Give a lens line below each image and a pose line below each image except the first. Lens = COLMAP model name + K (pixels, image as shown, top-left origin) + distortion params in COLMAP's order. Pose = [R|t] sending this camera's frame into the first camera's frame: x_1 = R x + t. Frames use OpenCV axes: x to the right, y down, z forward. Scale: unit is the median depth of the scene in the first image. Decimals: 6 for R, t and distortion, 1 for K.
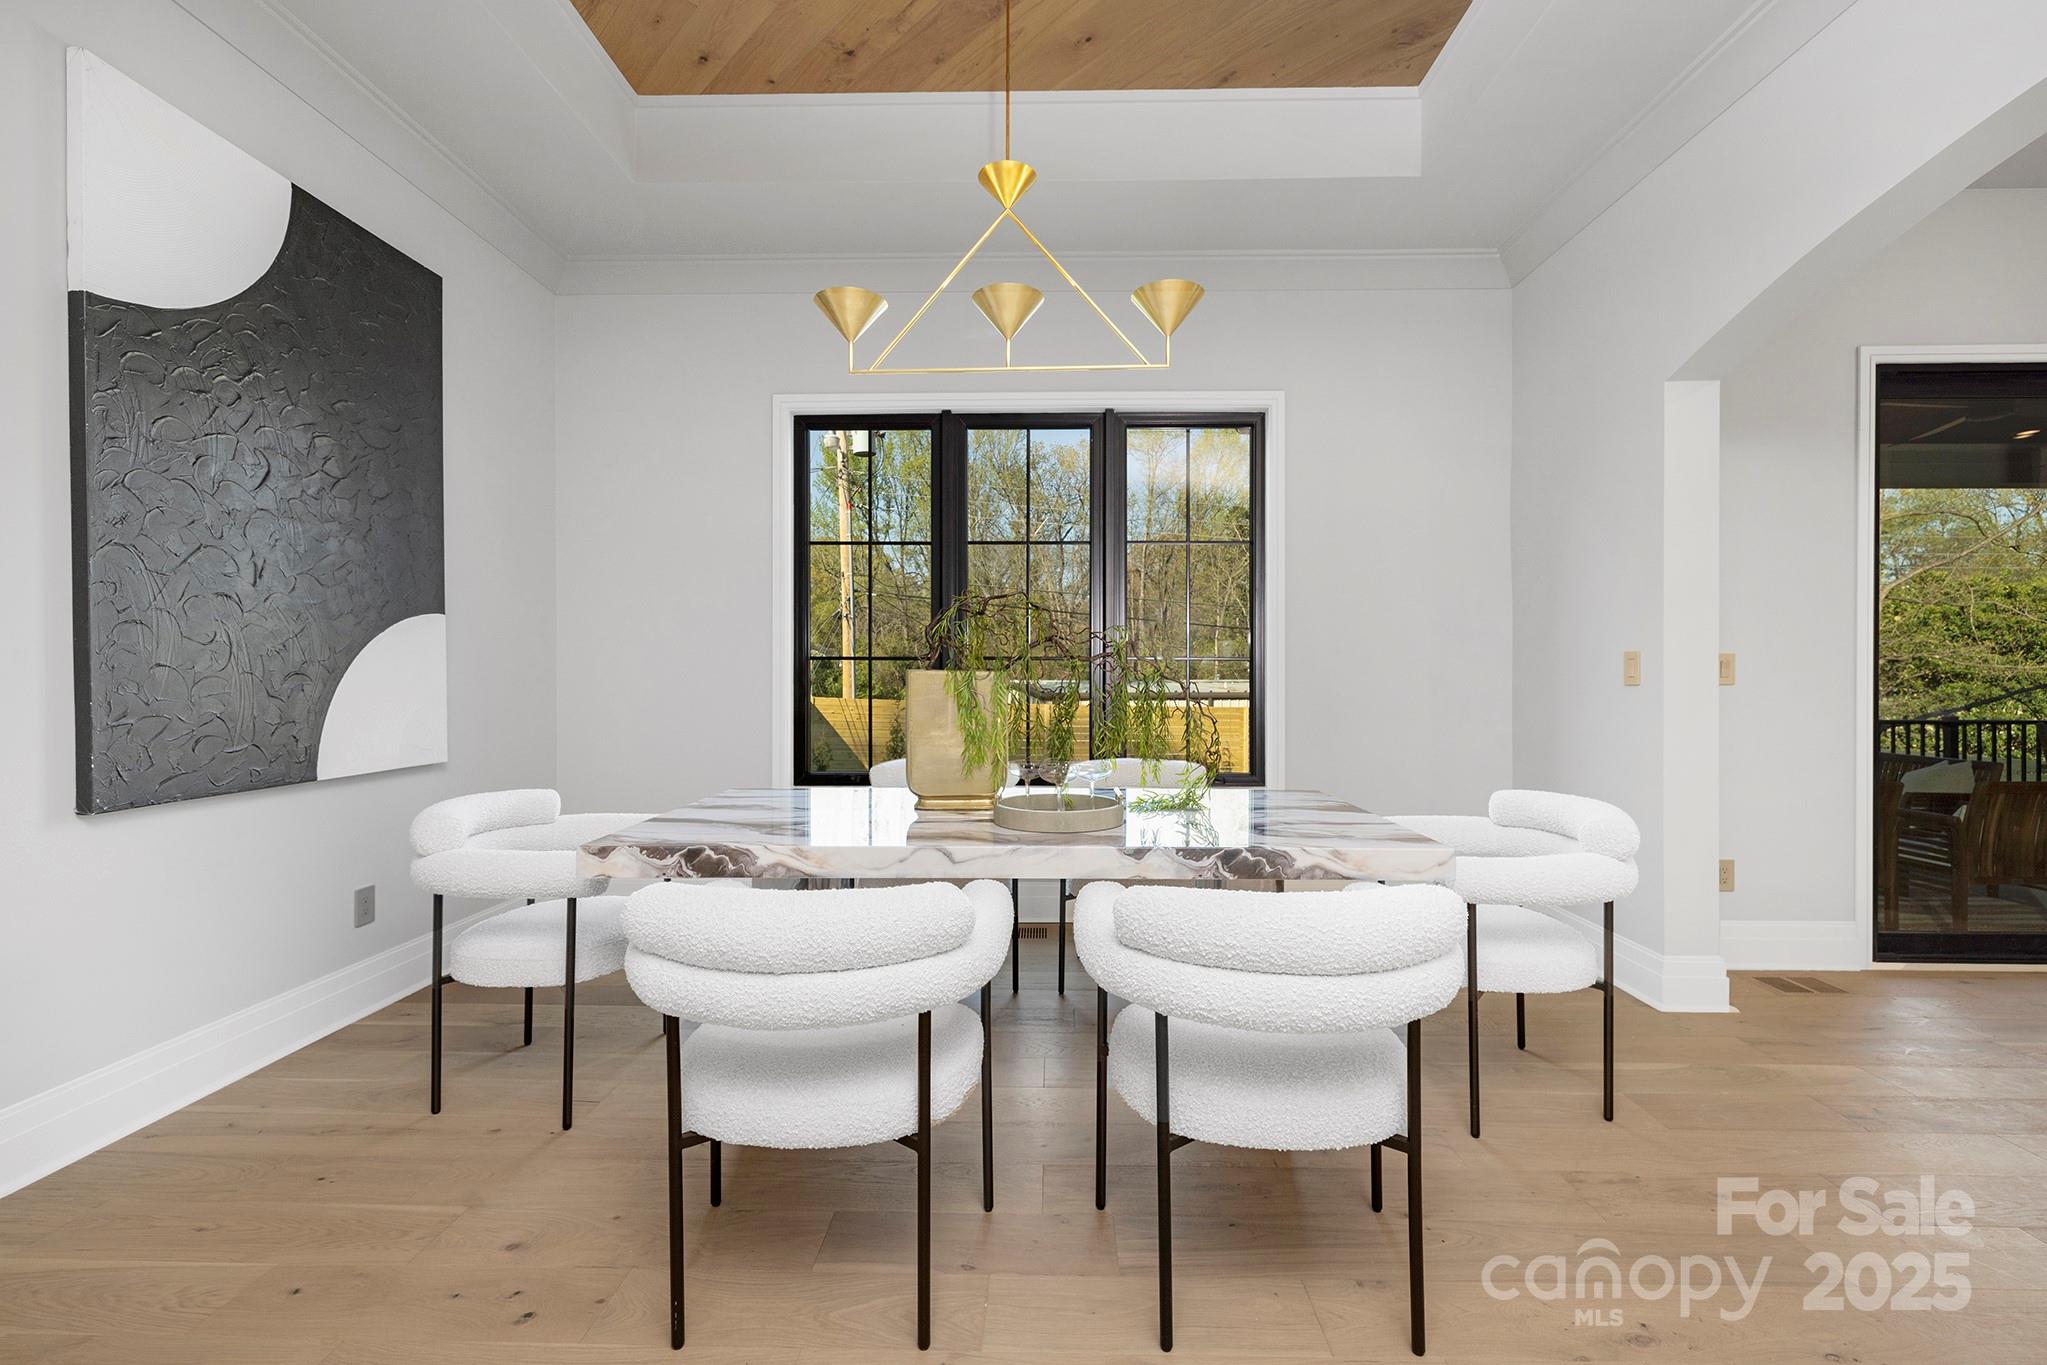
lens RADIAL K [[881.2, 0, 1040.2], [0, 881.2, 686.4], [0, 0, 1]] dist [-0.004637, 0.001635]
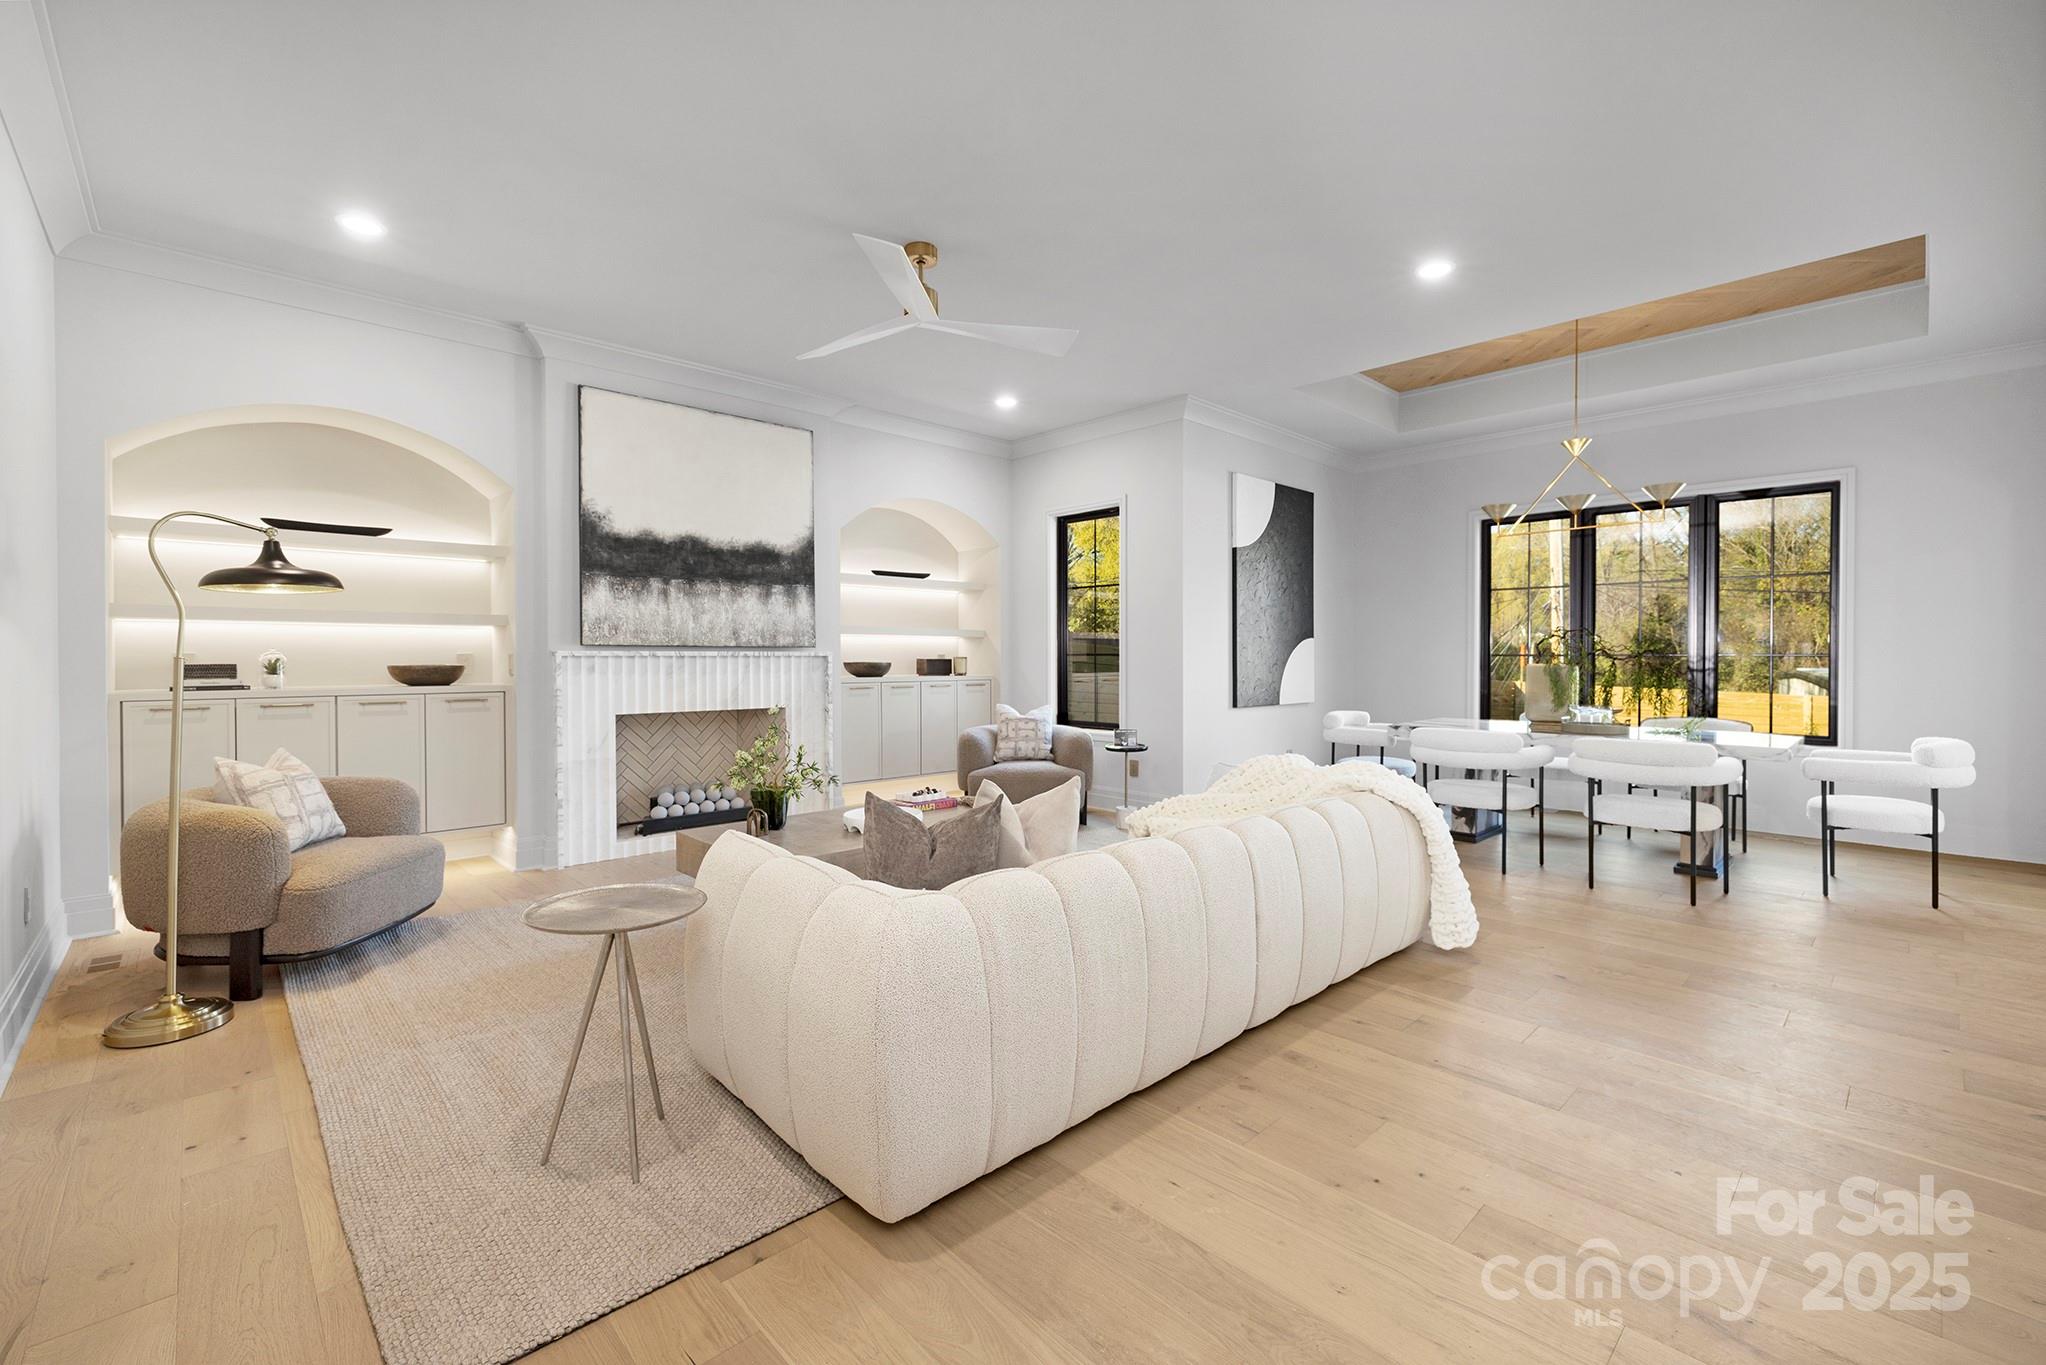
lens RADIAL K [[880.8, 0, 1014.4], [0, 880.8, 650.0], [0, 0, 1]] dist [-0.004637, 0.001635]
pose [[0.700760, -0.004620, -0.713382, 0.428368], [-0.010897, 0.999793, -0.017178, -0.002375], [0.713314, 0.019812, 0.700565, -1.202853]]
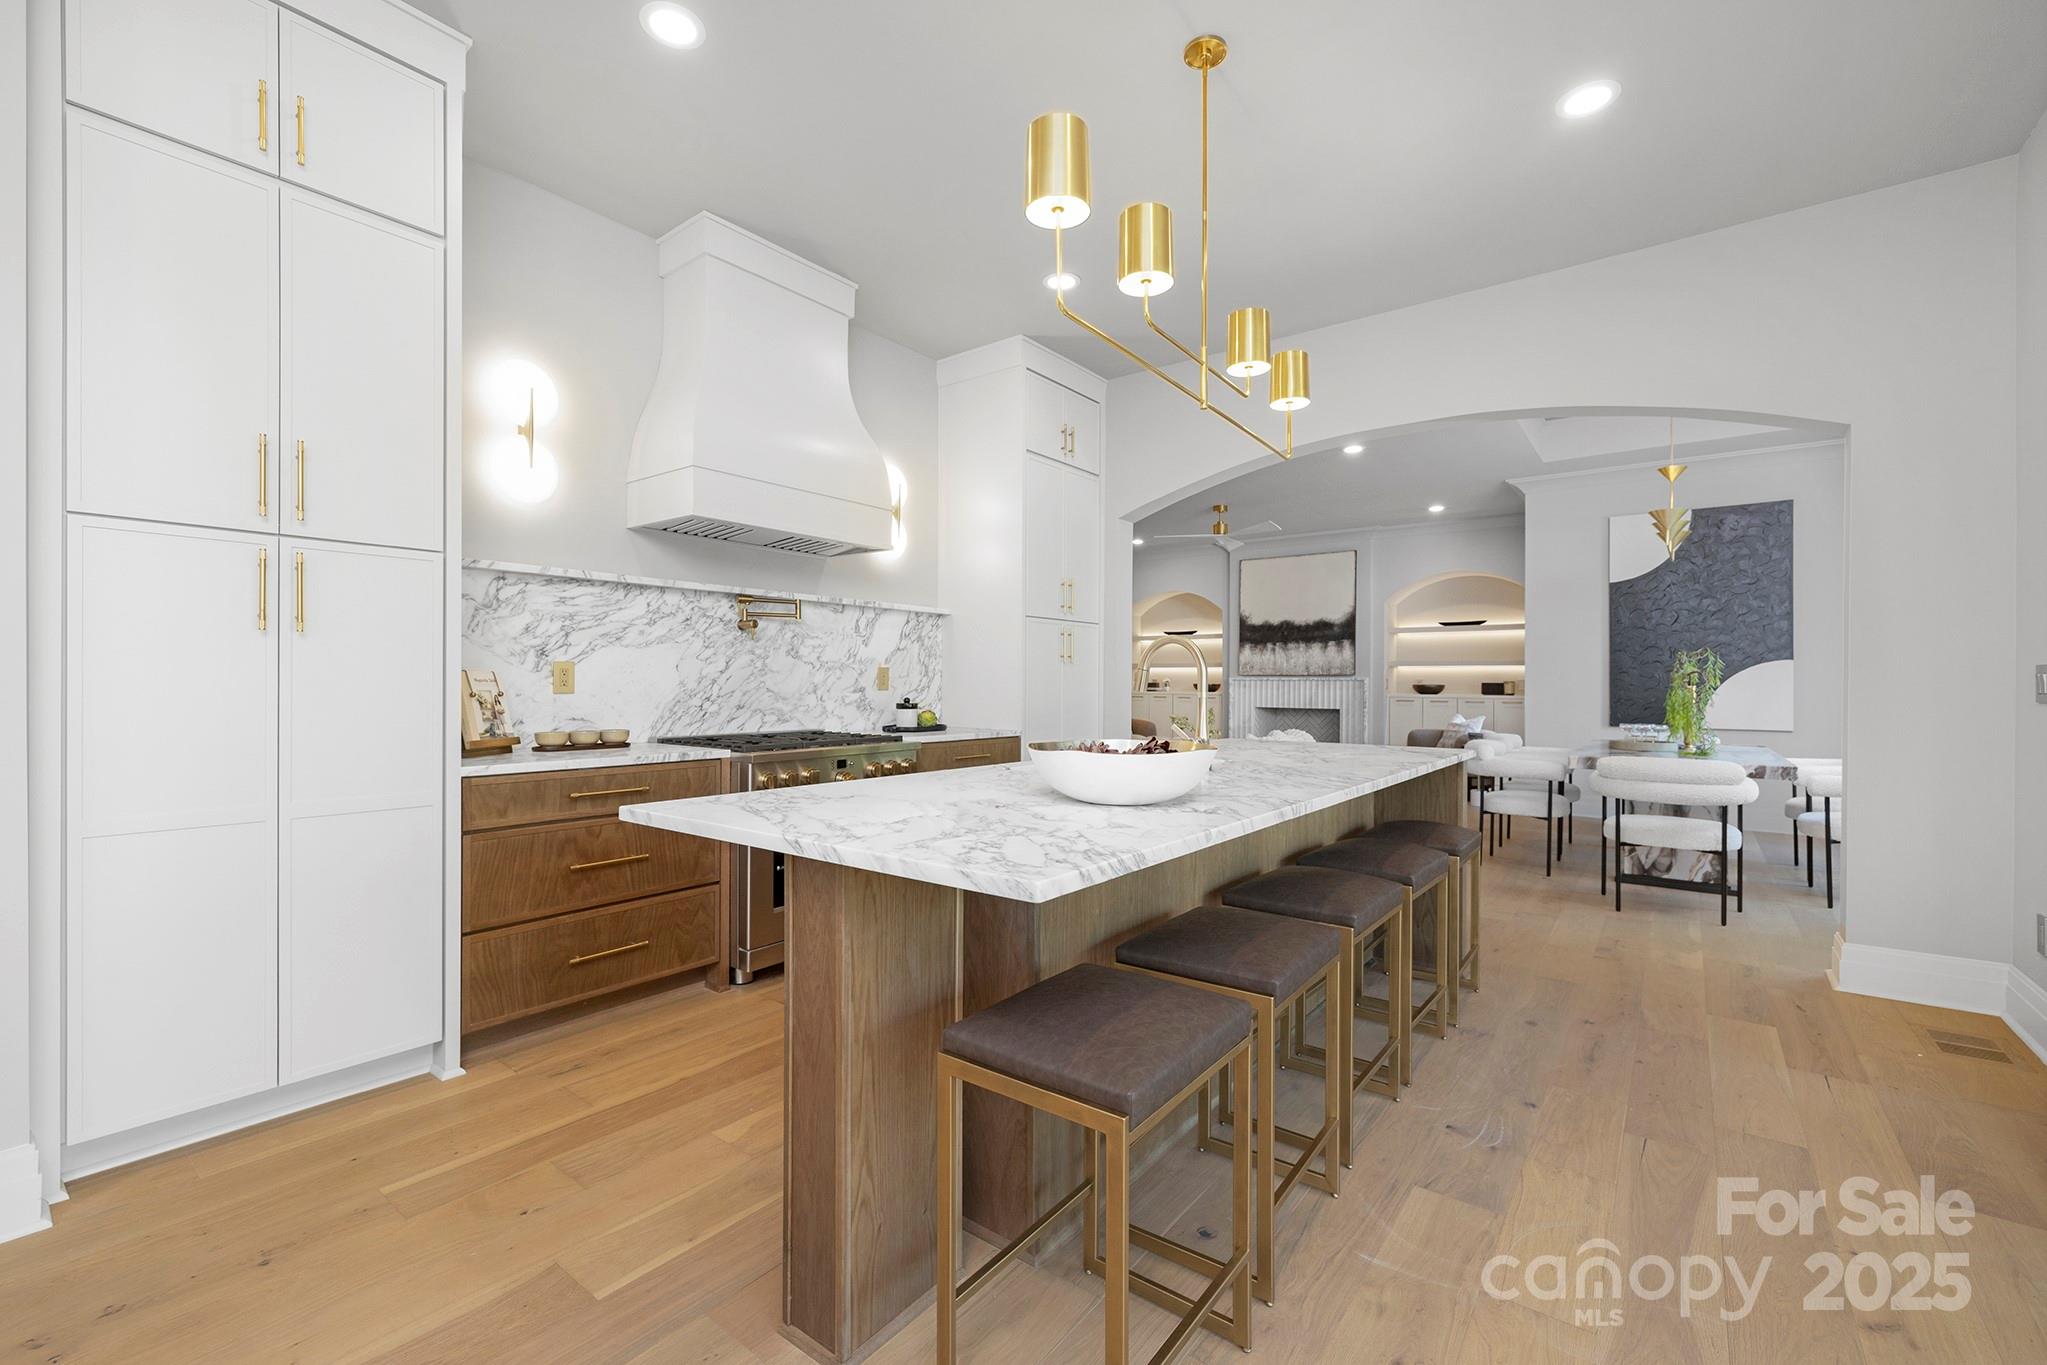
lens RADIAL K [[881.2, 0, 977.8], [0, 881.2, 676.7], [0, 0, 1]] dist [-0.004637, 0.001635]
pose [[-0.641512, -0.016010, -0.766946, 2.241384], [-0.021503, 0.999765, -0.002884, 0.011491], [0.766811, 0.014641, -0.641706, 0.866370]]
